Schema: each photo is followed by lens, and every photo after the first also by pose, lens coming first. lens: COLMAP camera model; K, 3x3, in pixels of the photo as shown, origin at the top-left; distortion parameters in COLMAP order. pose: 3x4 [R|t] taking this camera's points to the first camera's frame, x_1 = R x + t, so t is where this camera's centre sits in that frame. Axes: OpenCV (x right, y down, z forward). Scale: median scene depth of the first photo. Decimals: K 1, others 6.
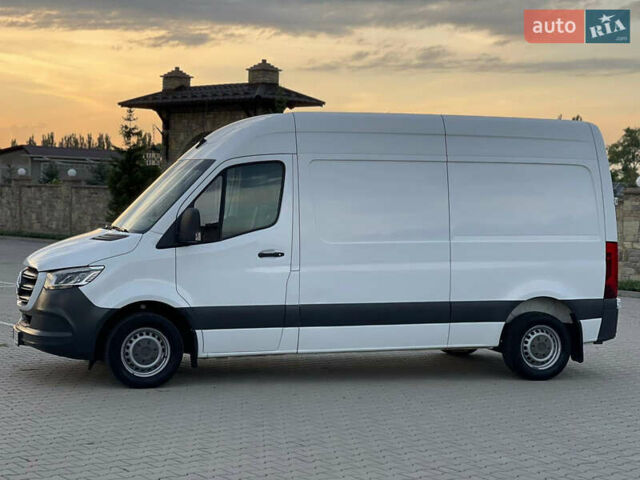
lens RADIAL K [[1189.9, 0, 320.0], [0, 1189.9, 240.0], [0, 0, 1]] dist [0.190469, 0.296303]
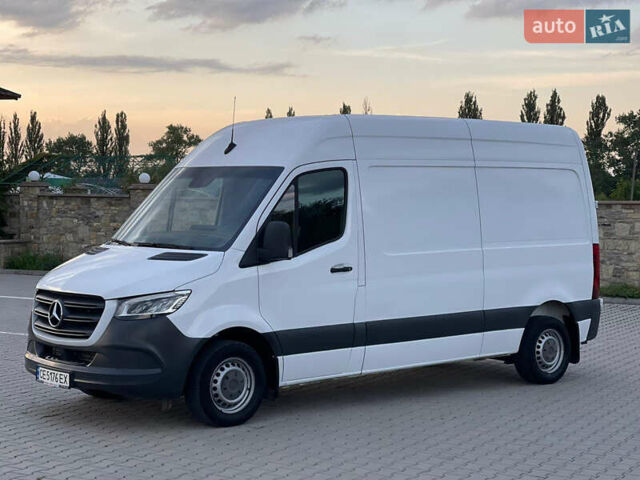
lens RADIAL K [[1189.9, 0, 320.0], [0, 1189.9, 240.0], [0, 0, 1]] dist [0.190469, 0.296303]
pose [[0.926852, -0.028170, 0.374367, -0.396306], [0.026700, 0.999602, 0.009114, -0.019099], [-0.374475, 0.001548, 0.927236, 0.150095]]
